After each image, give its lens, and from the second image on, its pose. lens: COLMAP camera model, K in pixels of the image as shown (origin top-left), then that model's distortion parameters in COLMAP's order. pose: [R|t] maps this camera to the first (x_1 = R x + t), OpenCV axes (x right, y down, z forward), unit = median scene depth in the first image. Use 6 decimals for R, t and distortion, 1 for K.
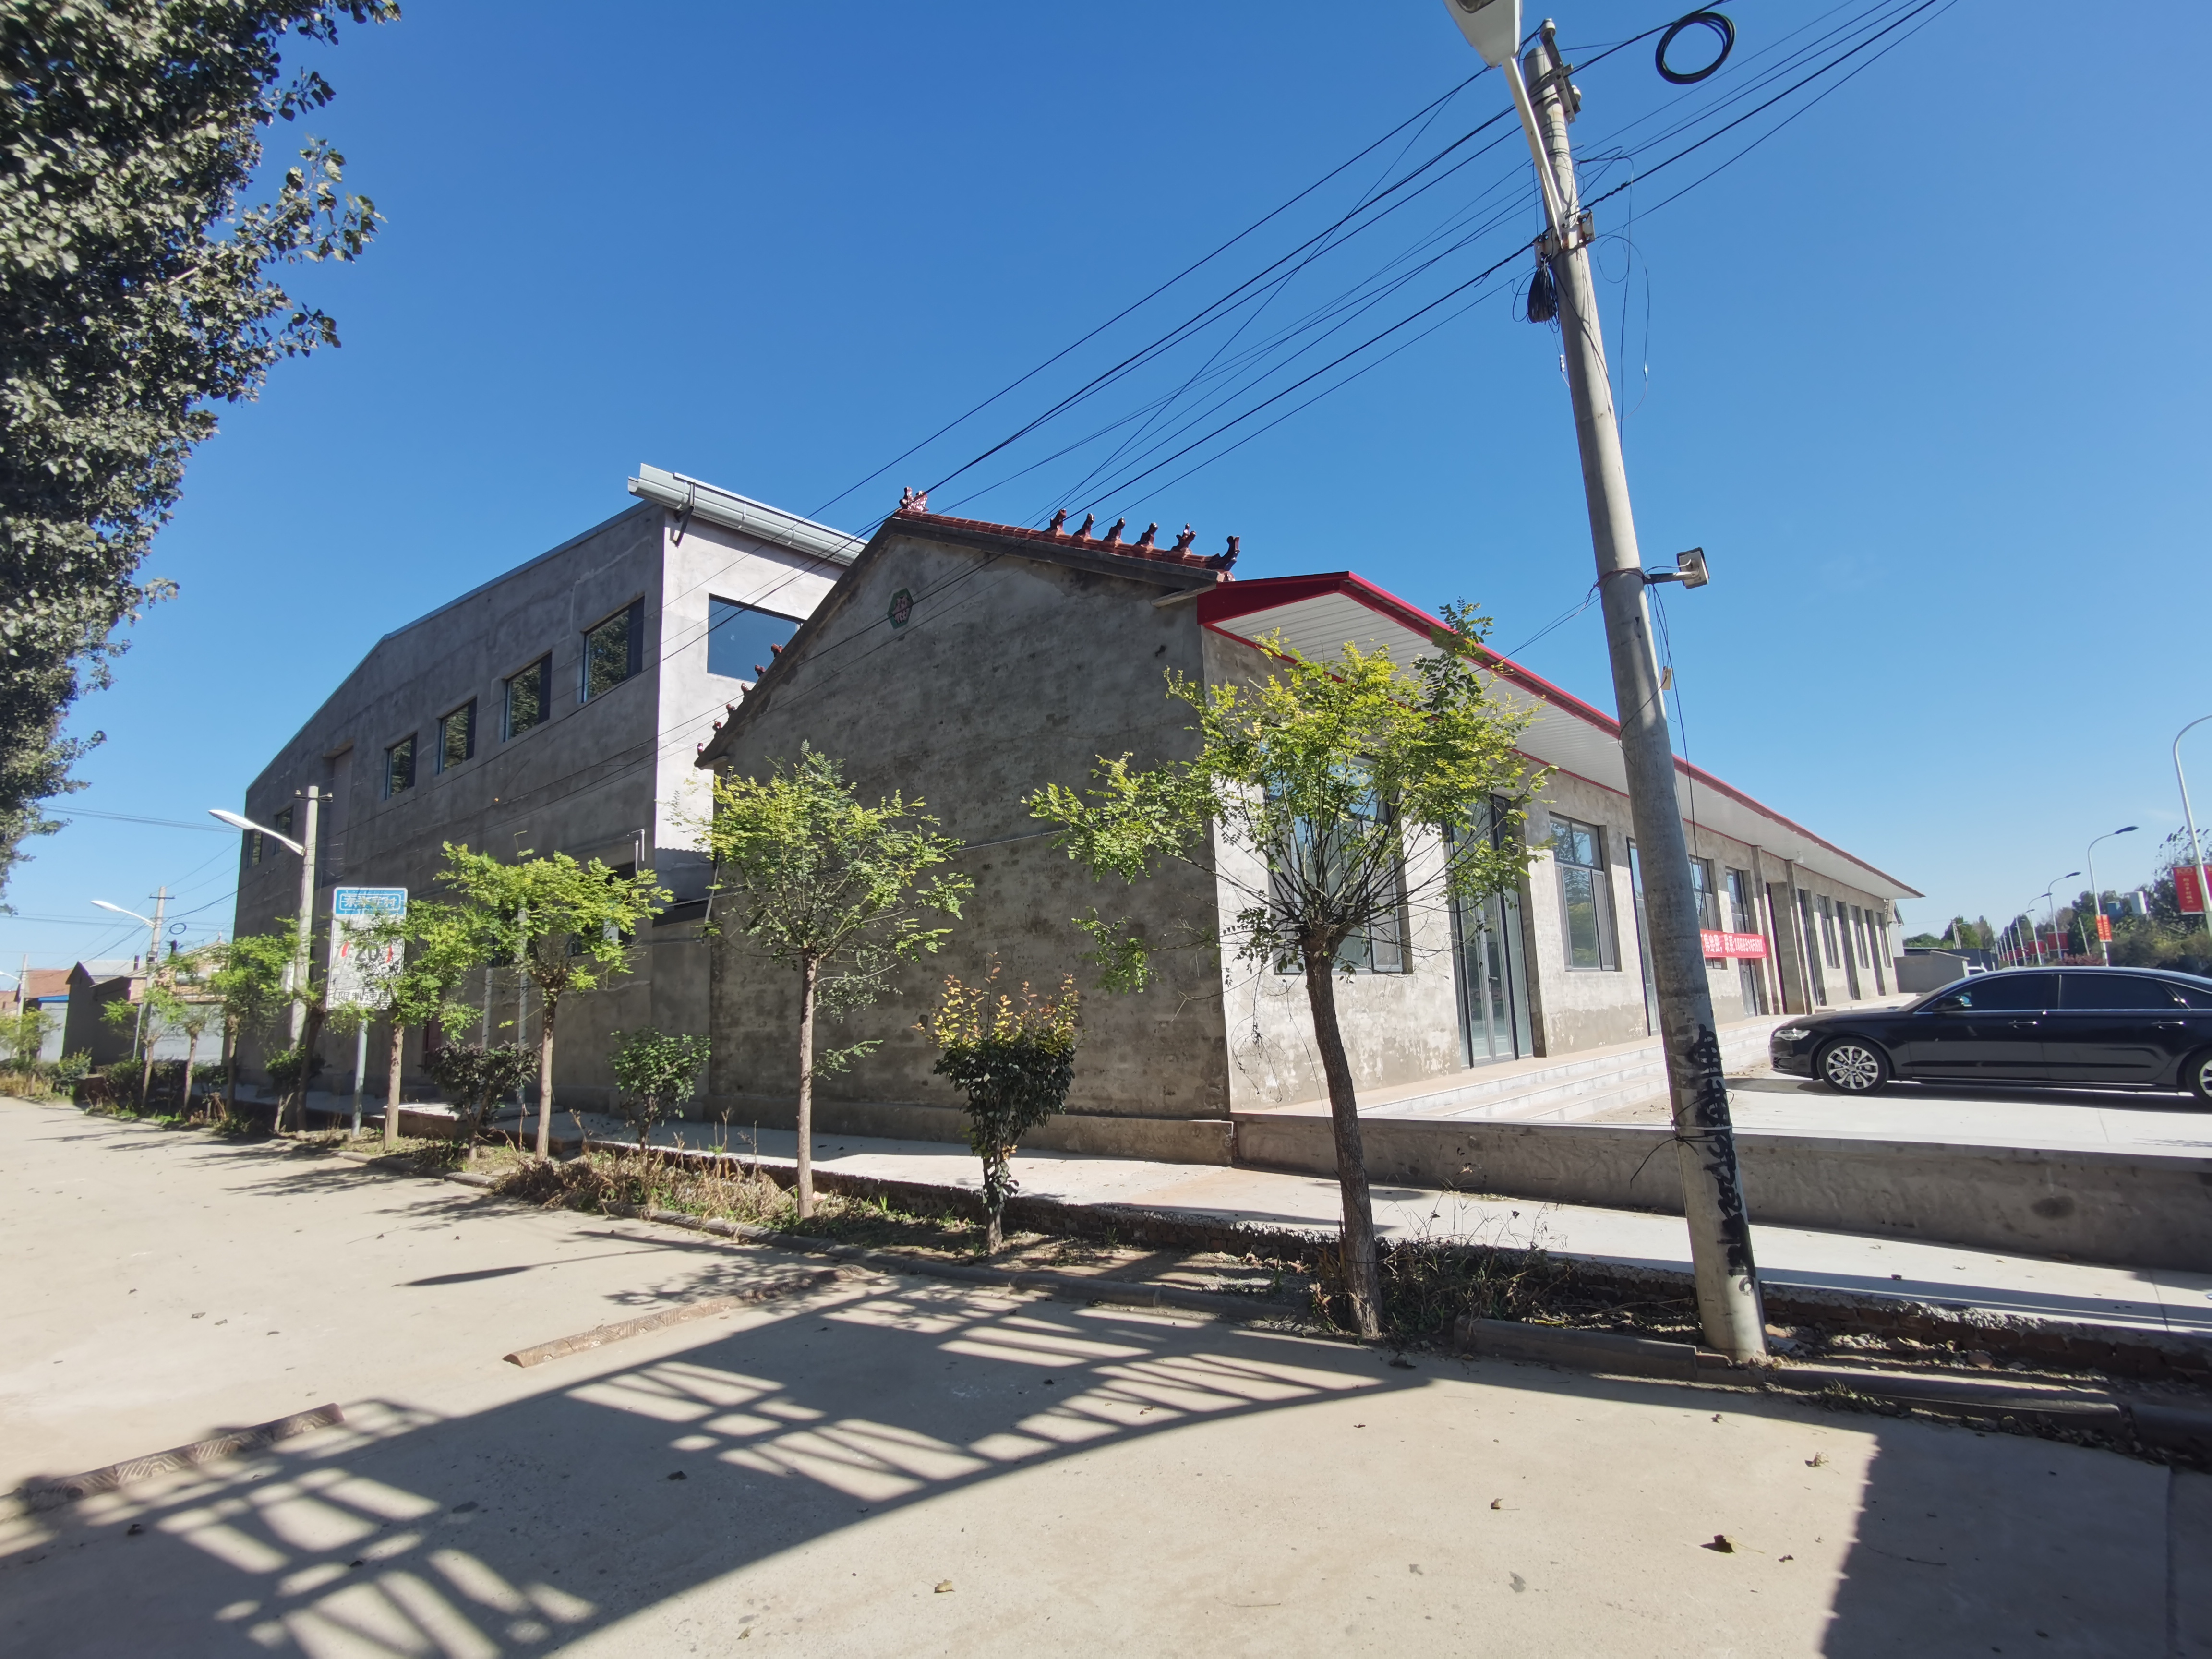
lens RADIAL K [[1092.6, 0, 1100.2], [0, 1092.6, 846.2], [0, 0, 1]] dist [-0.046933, 0.041889]
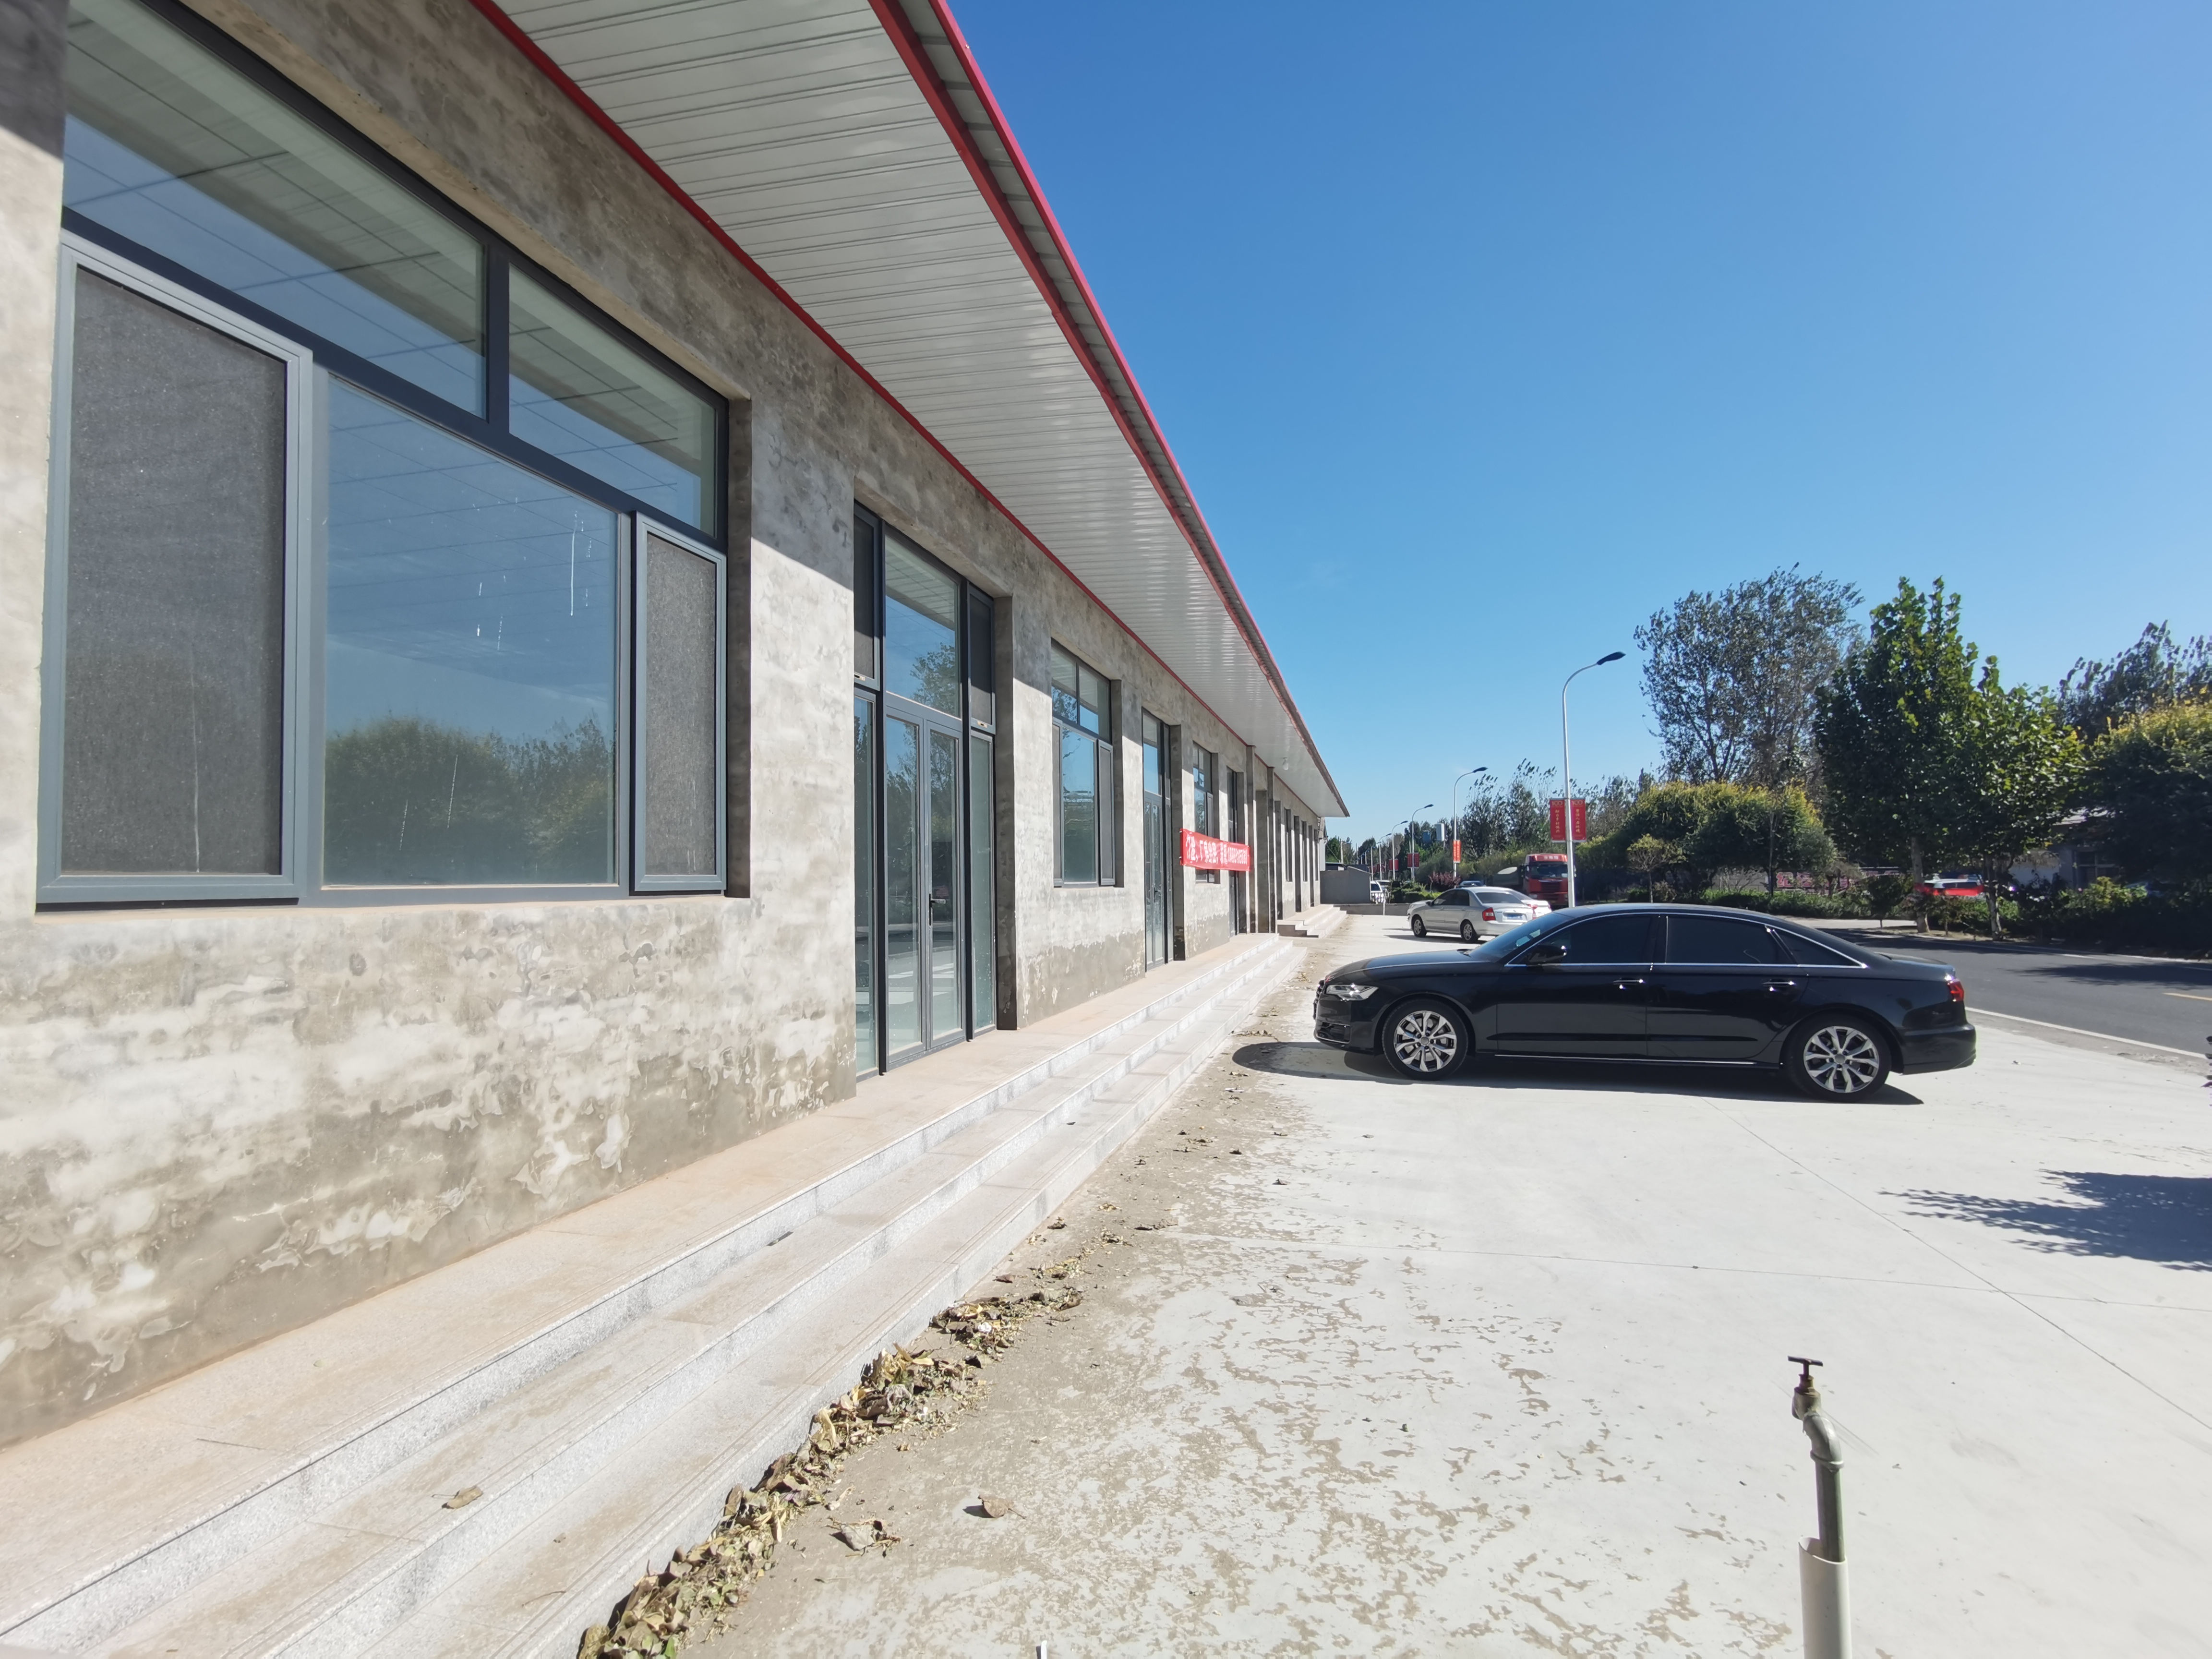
lens RADIAL K [[1092.6, 0, 1100.2], [0, 1092.6, 846.2], [0, 0, 1]] dist [-0.046933, 0.041889]
pose [[0.893436, 0.045883, 0.446842, 0.187323], [-0.090370, 0.992790, 0.078748, 0.043122], [-0.440007, -0.110737, 0.891140, 0.474963]]
